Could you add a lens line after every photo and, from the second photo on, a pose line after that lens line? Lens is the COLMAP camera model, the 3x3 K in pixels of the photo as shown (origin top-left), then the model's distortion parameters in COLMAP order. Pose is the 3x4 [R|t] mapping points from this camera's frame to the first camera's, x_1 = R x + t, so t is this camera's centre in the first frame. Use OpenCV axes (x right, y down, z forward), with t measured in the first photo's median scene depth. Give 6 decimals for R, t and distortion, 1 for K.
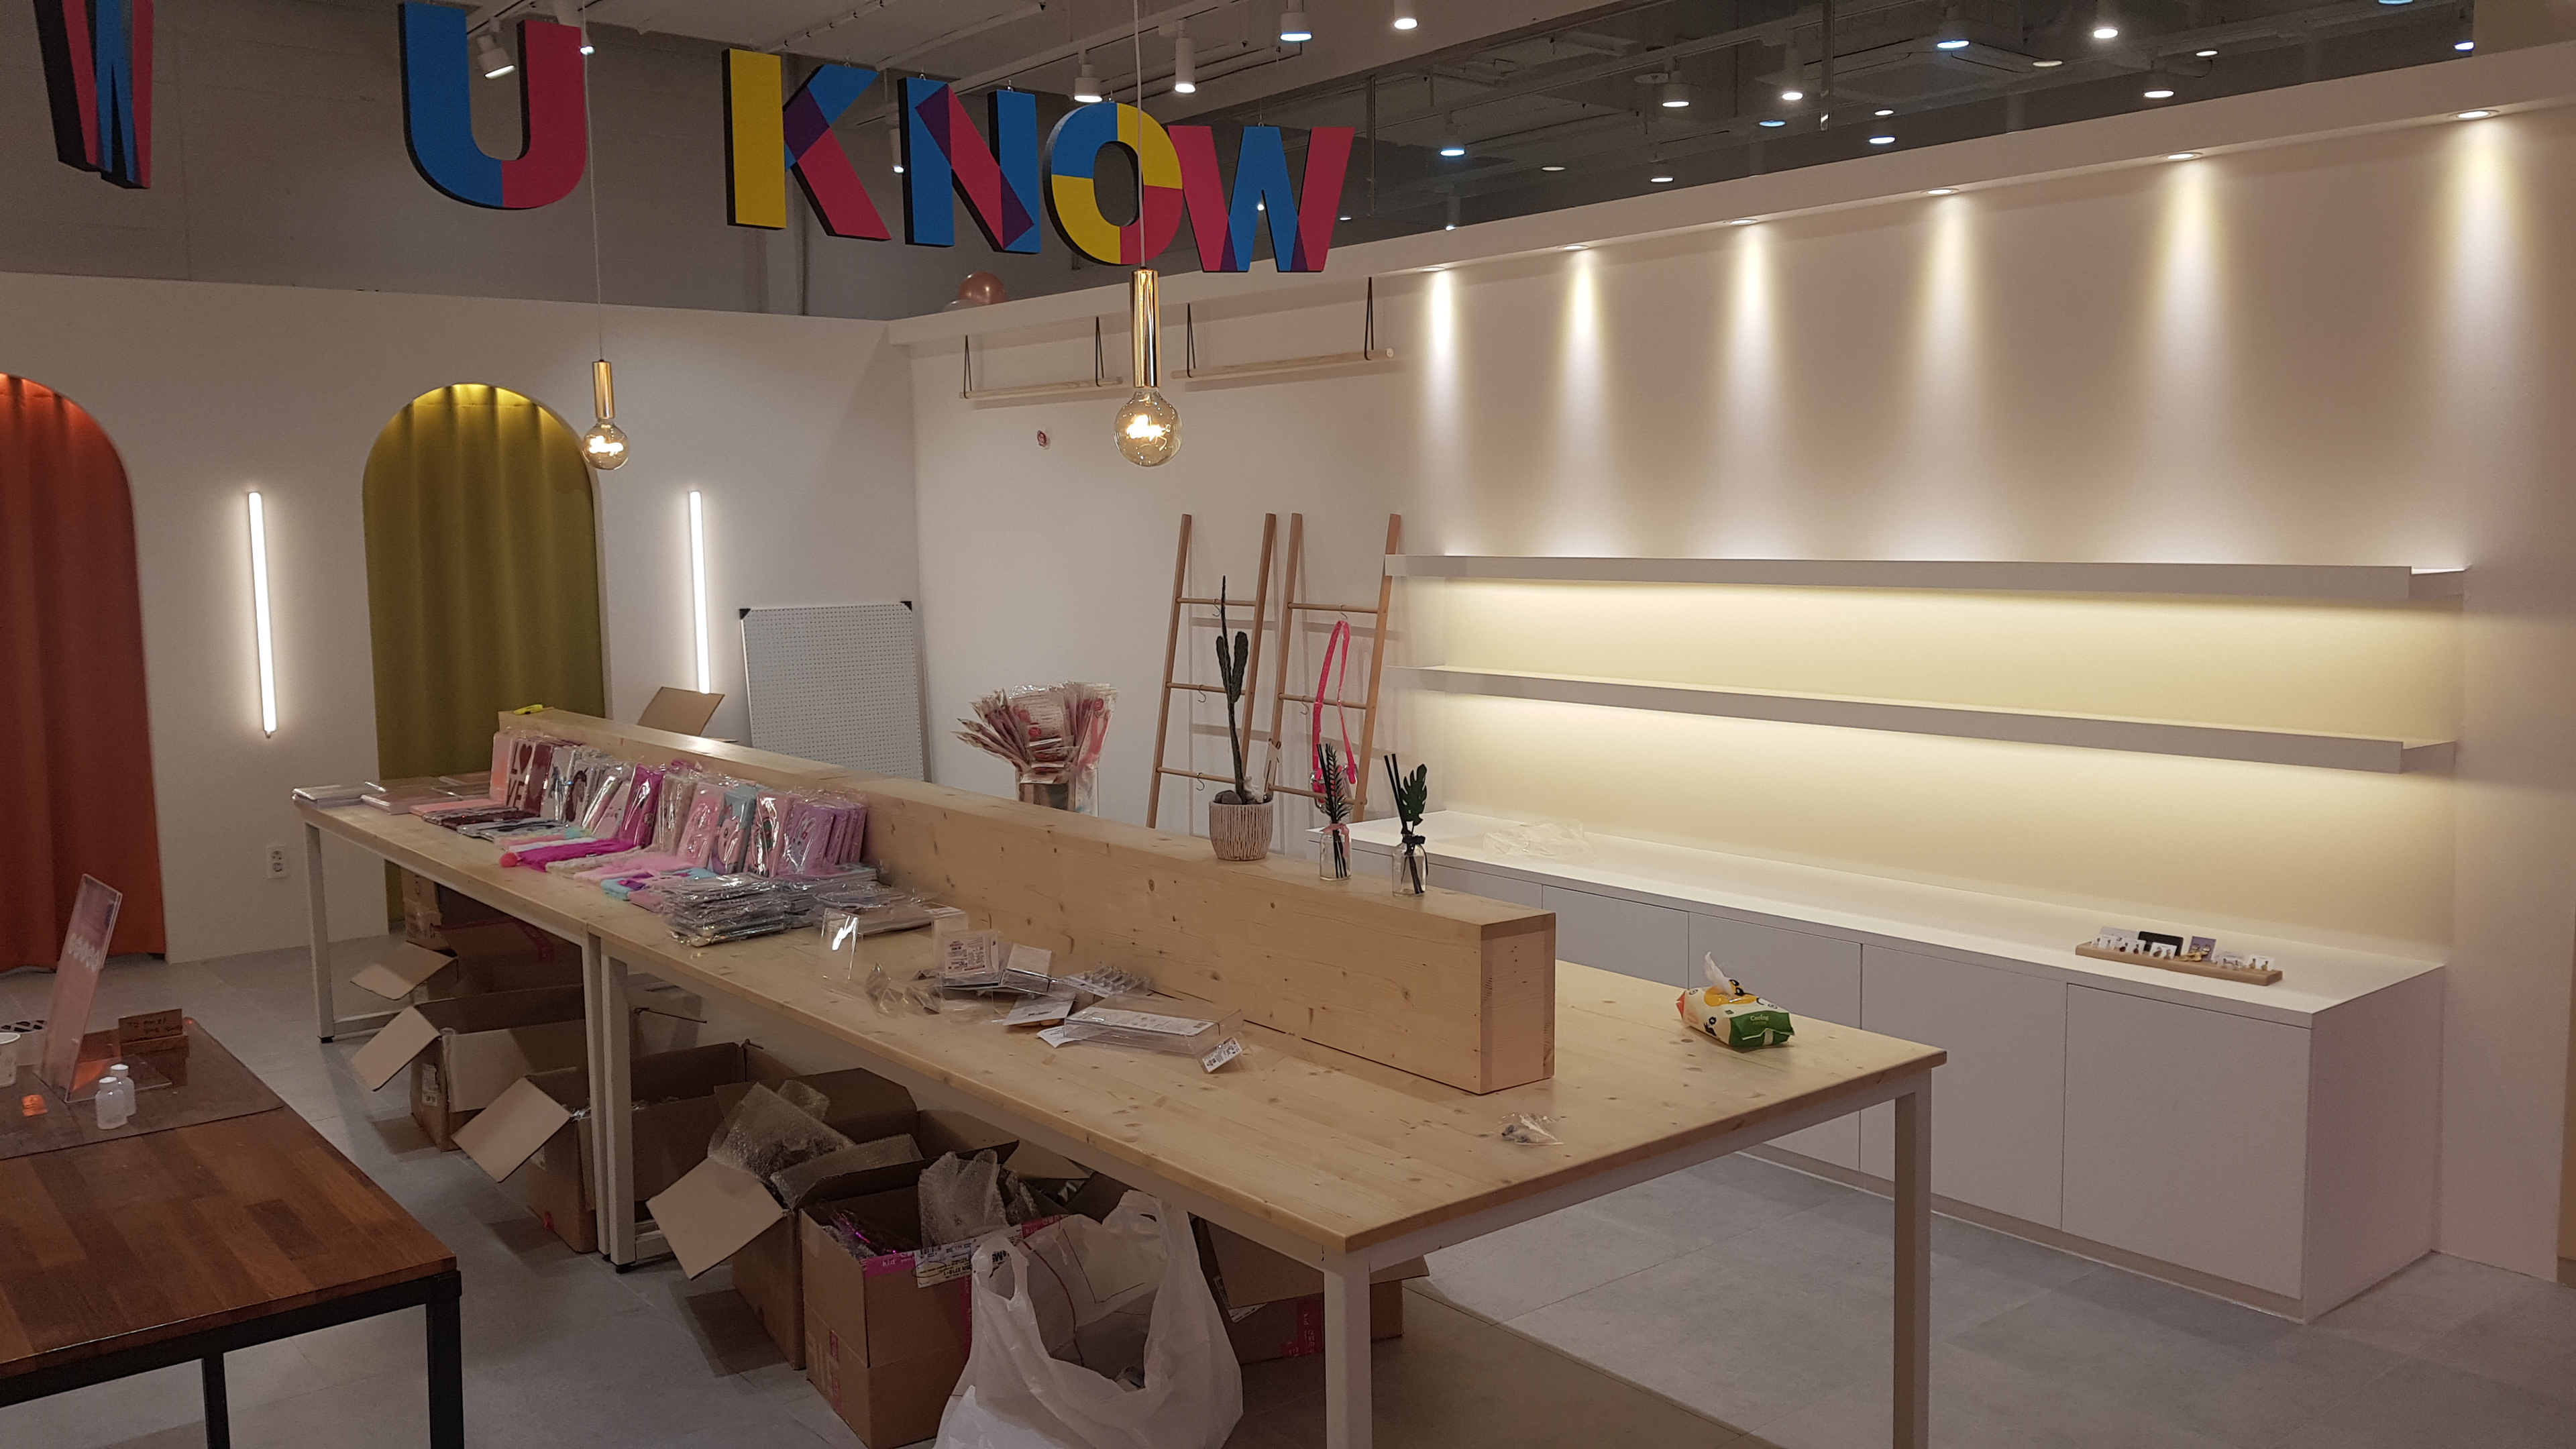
lens RADIAL K [[2013.2, 0, 1296.5], [0, 2013.2, 746.7], [0, 0, 1]] dist [0.086036, -0.154304]
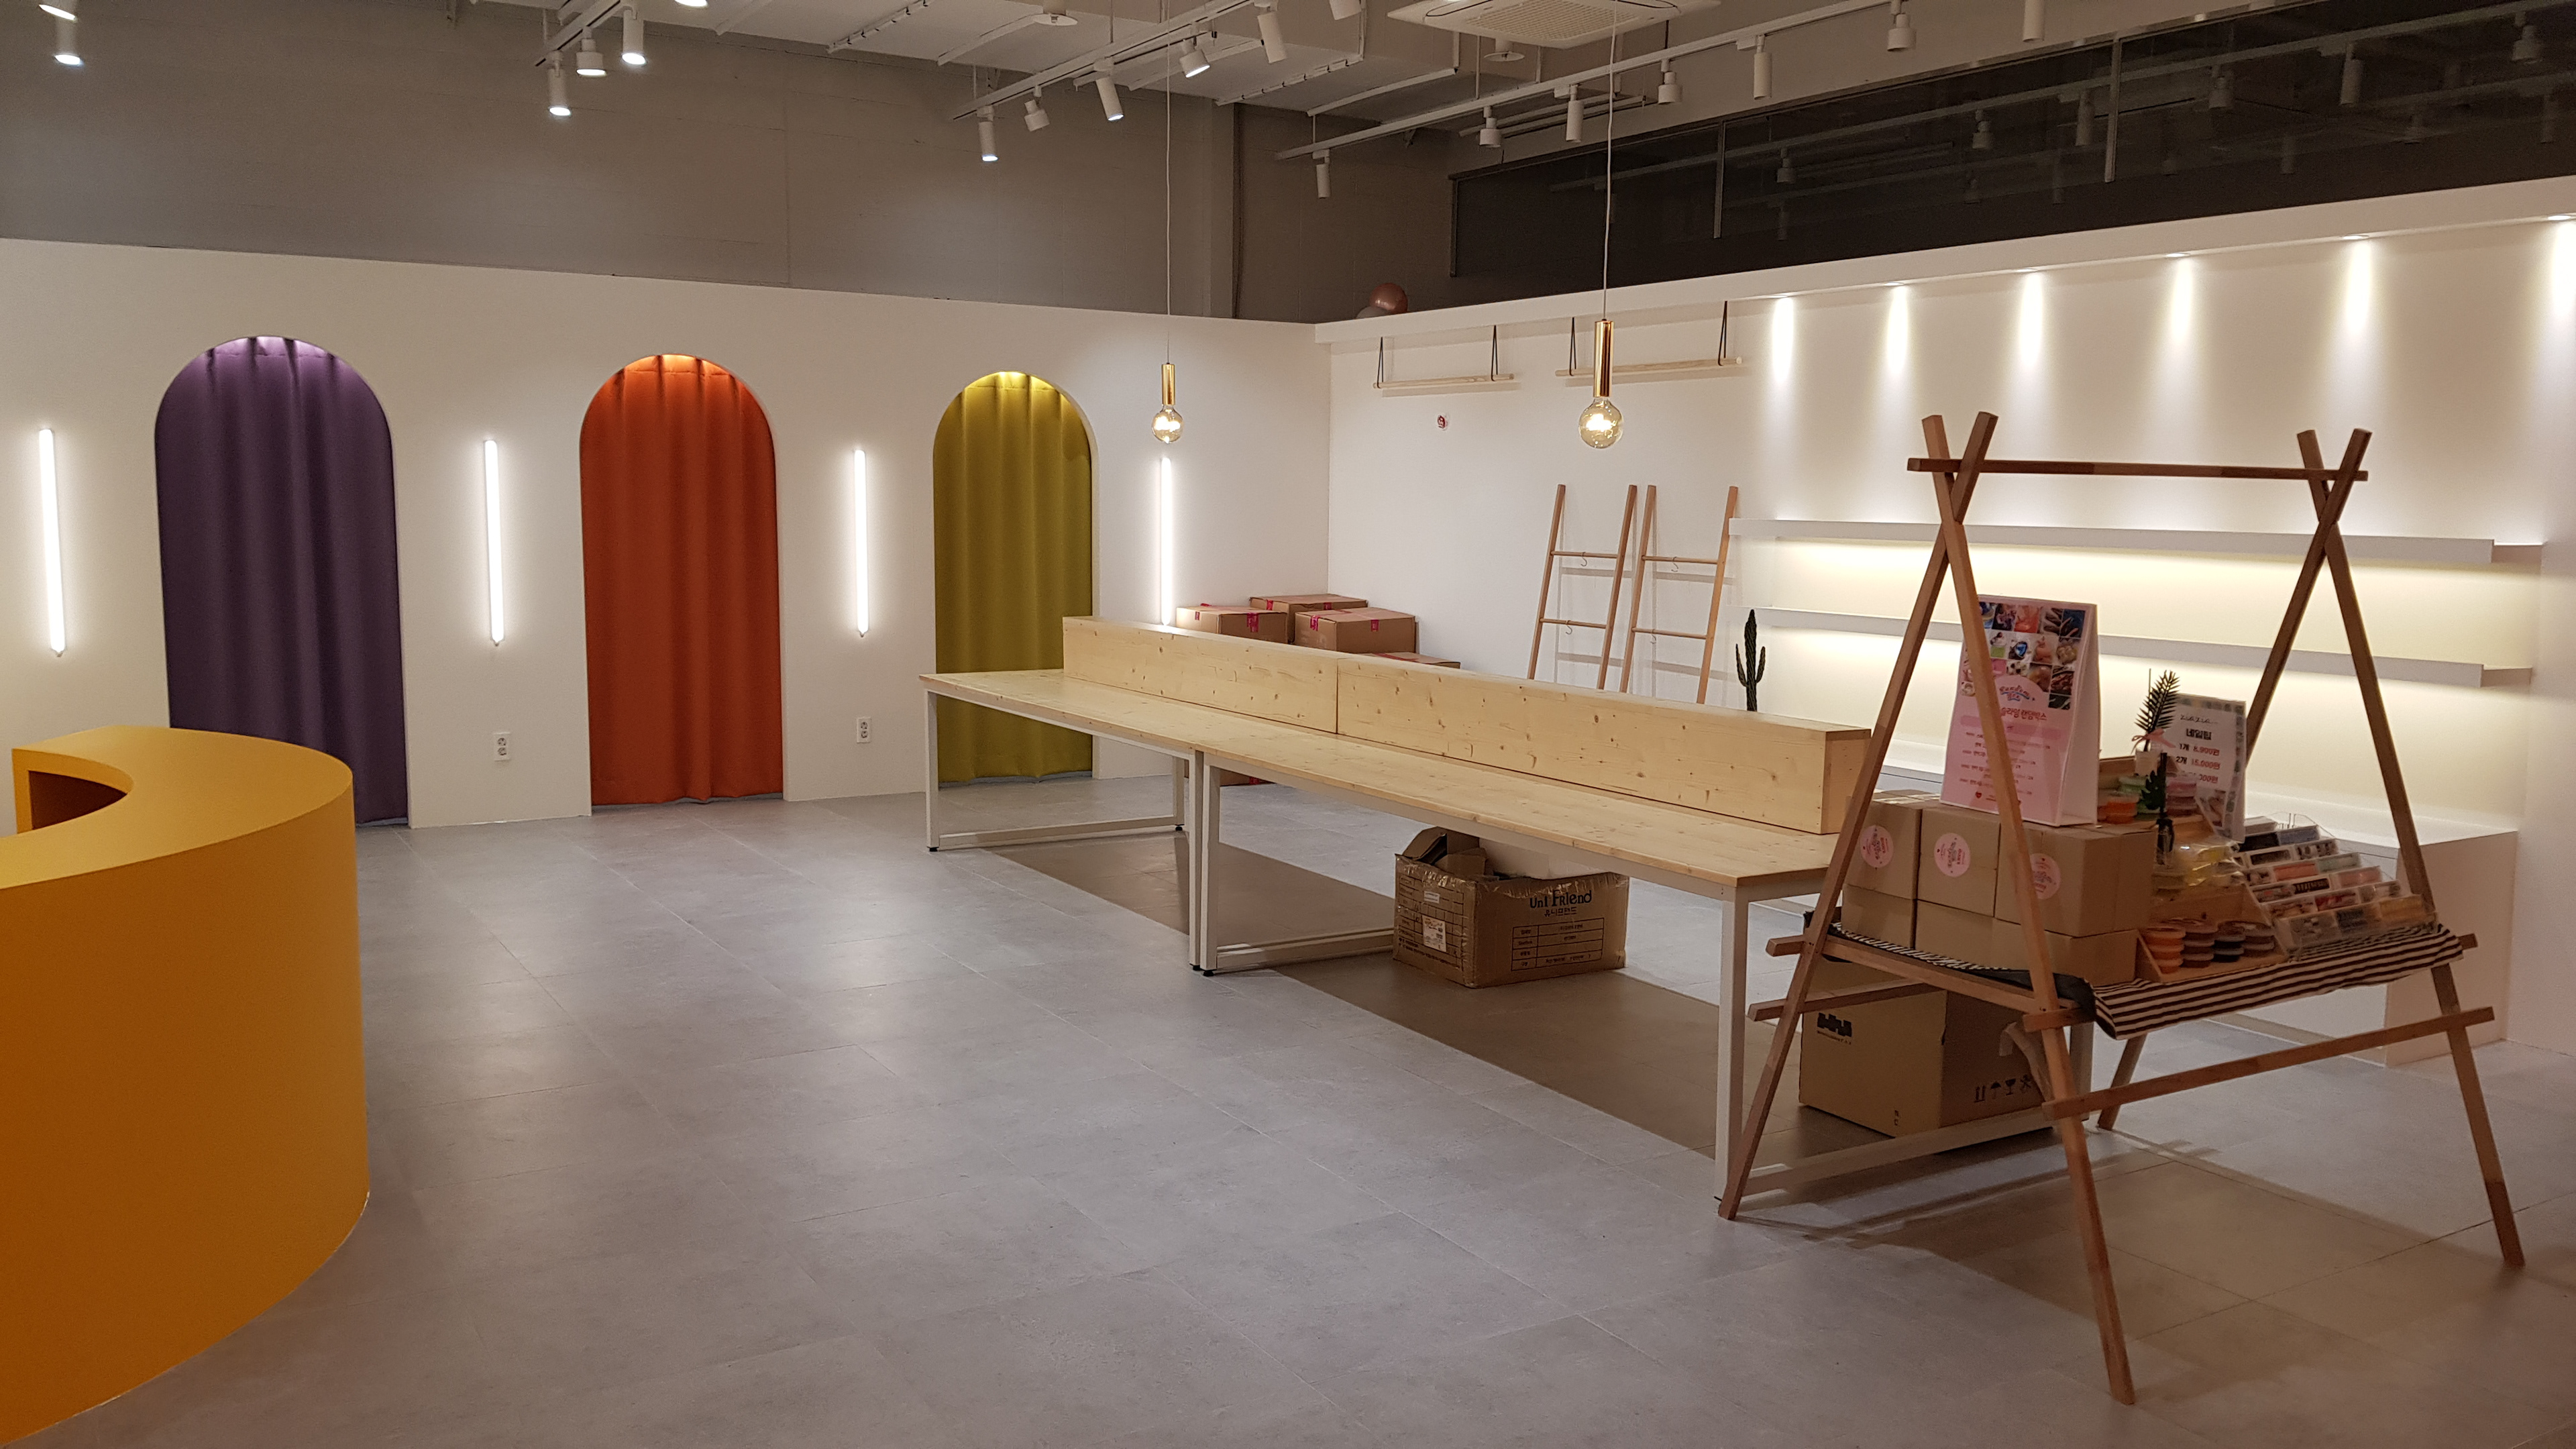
lens RADIAL K [[1997.5, 0, 1306.8], [0, 1997.5, 749.9], [0, 0, 1]] dist [0.133369, -0.266089]
pose [[0.990369, 0.042898, -0.131640, -0.045783], [-0.041105, 0.999022, 0.016307, 0.041138], [0.132211, -0.010739, 0.991163, -0.300574]]
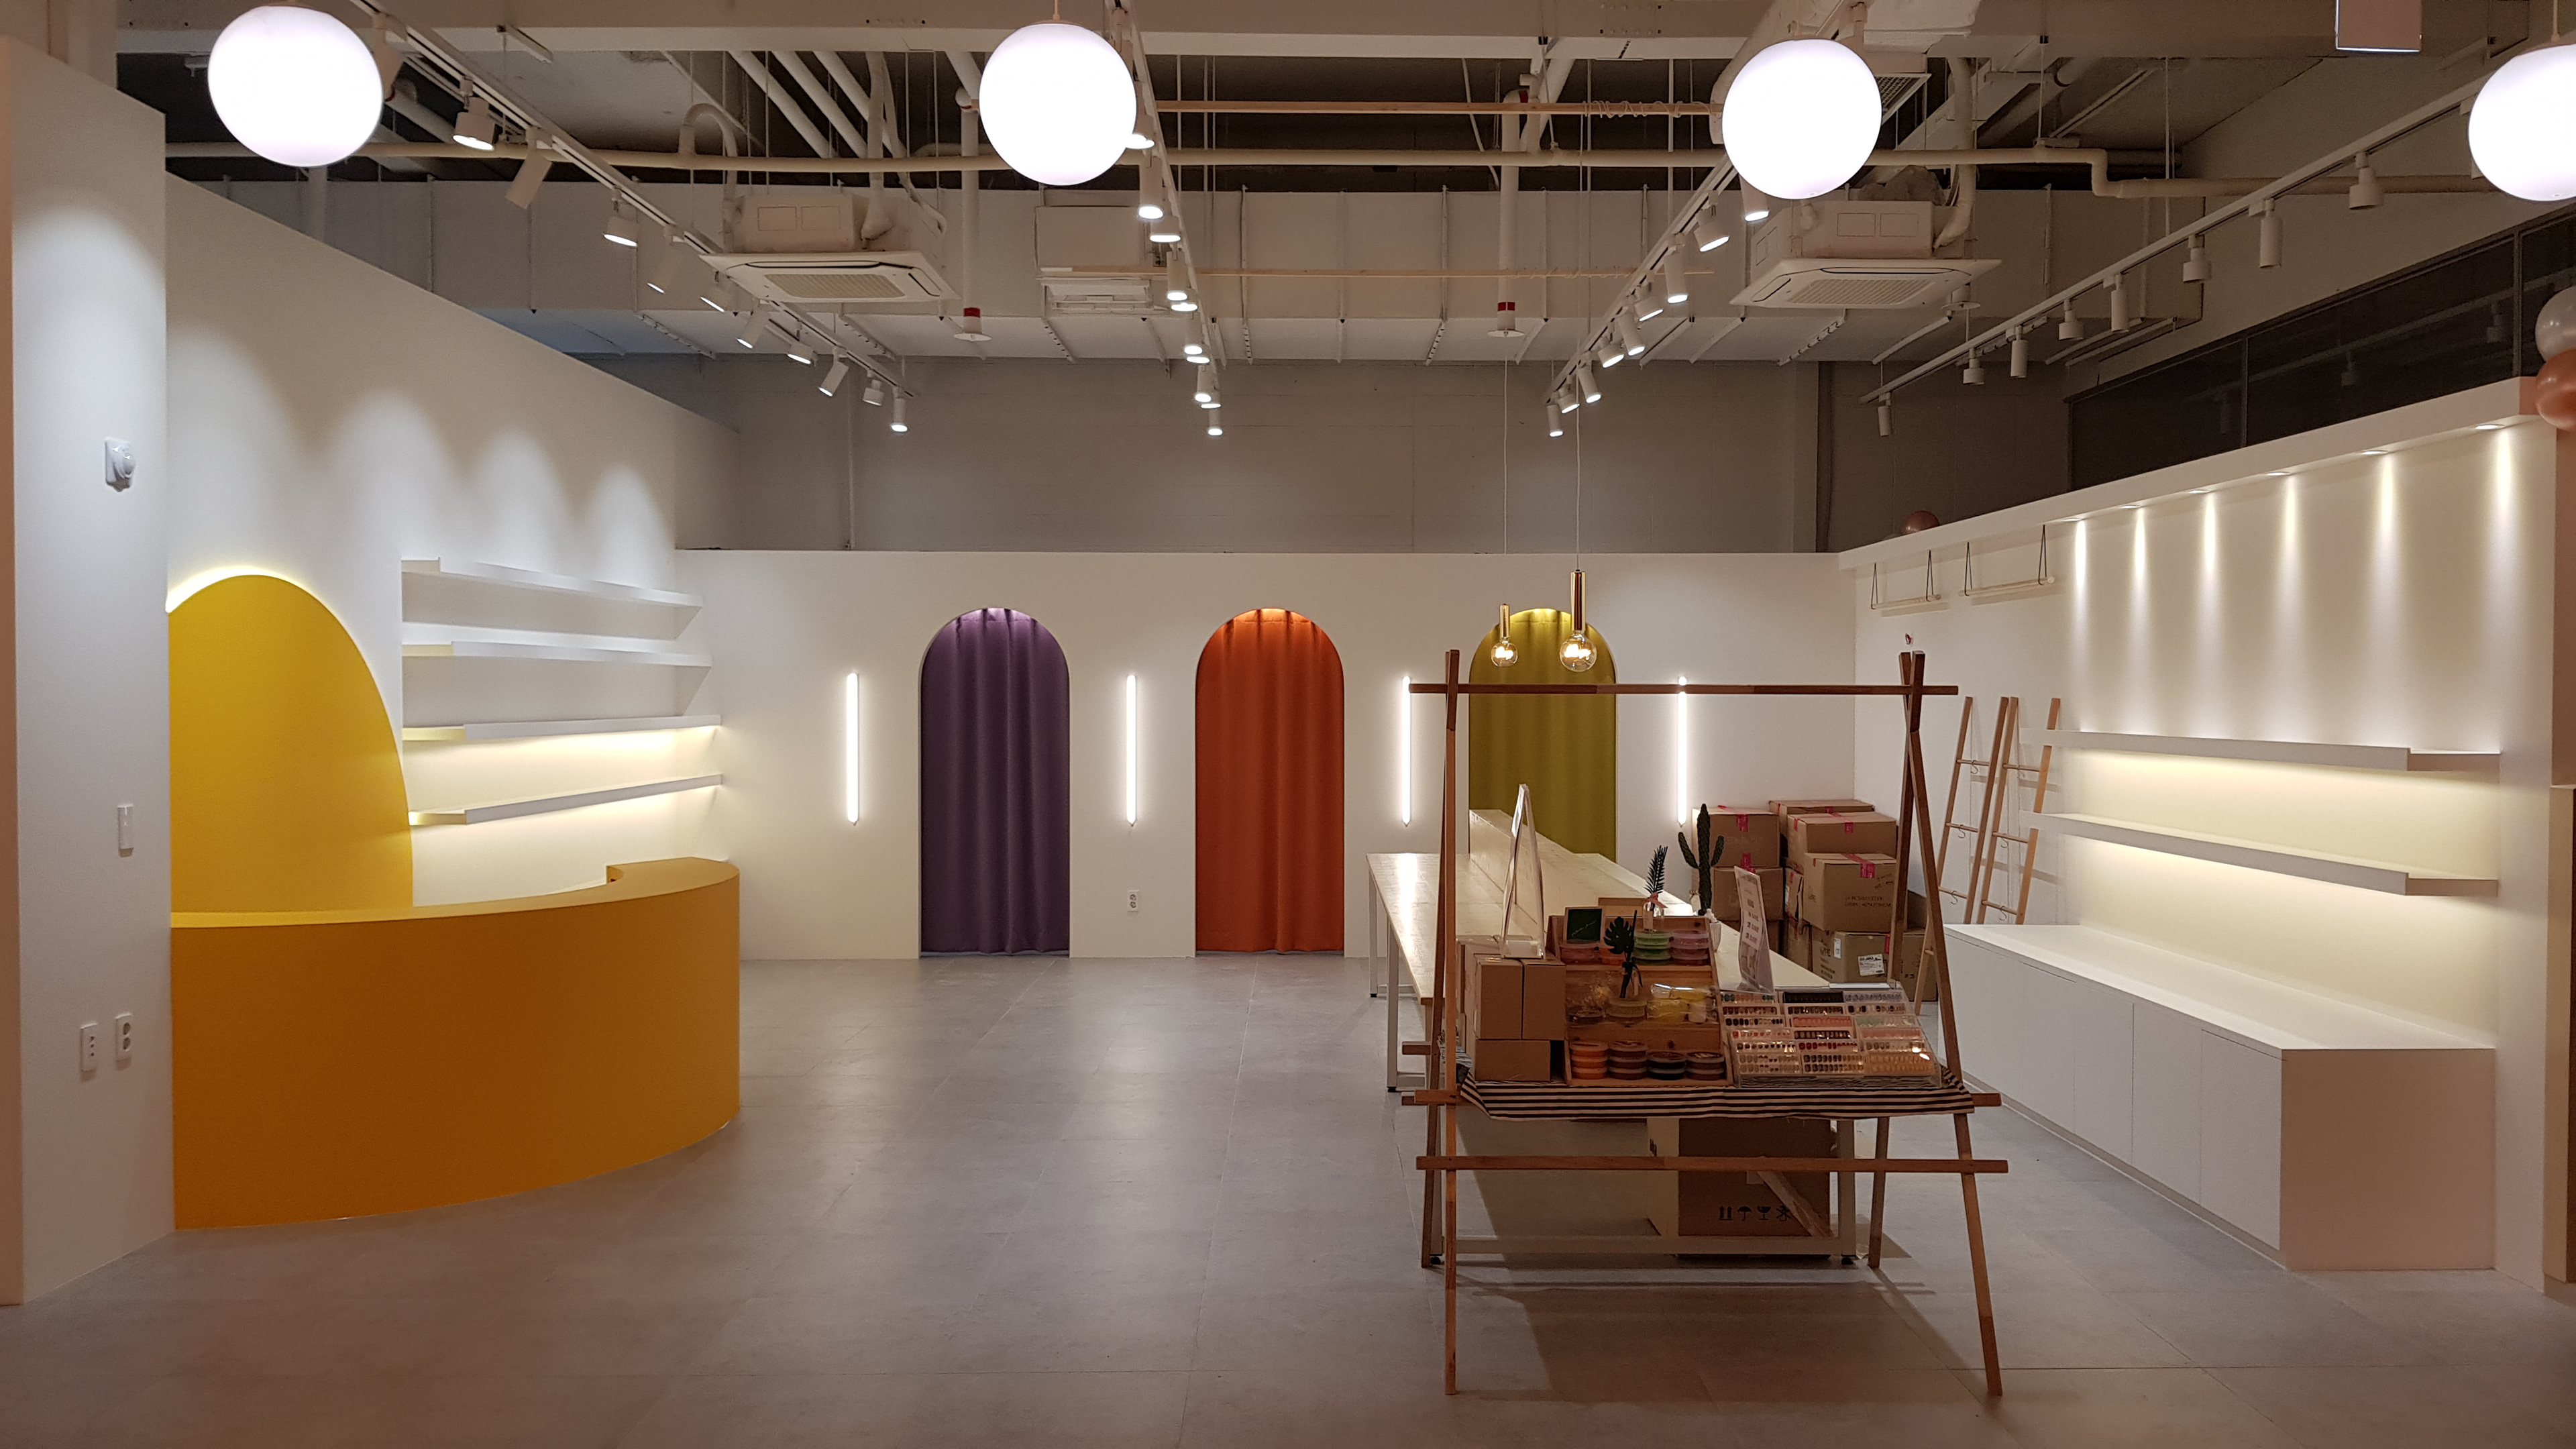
lens RADIAL K [[2007.0, 0, 1323.9], [0, 2007.0, 739.5], [0, 0, 1]] dist [0.148266, -0.268071]
pose [[0.779715, 0.027104, -0.625548, 0.514756], [-0.083218, 0.994685, -0.060630, 0.033220], [0.620580, 0.099331, 0.777827, -0.342758]]
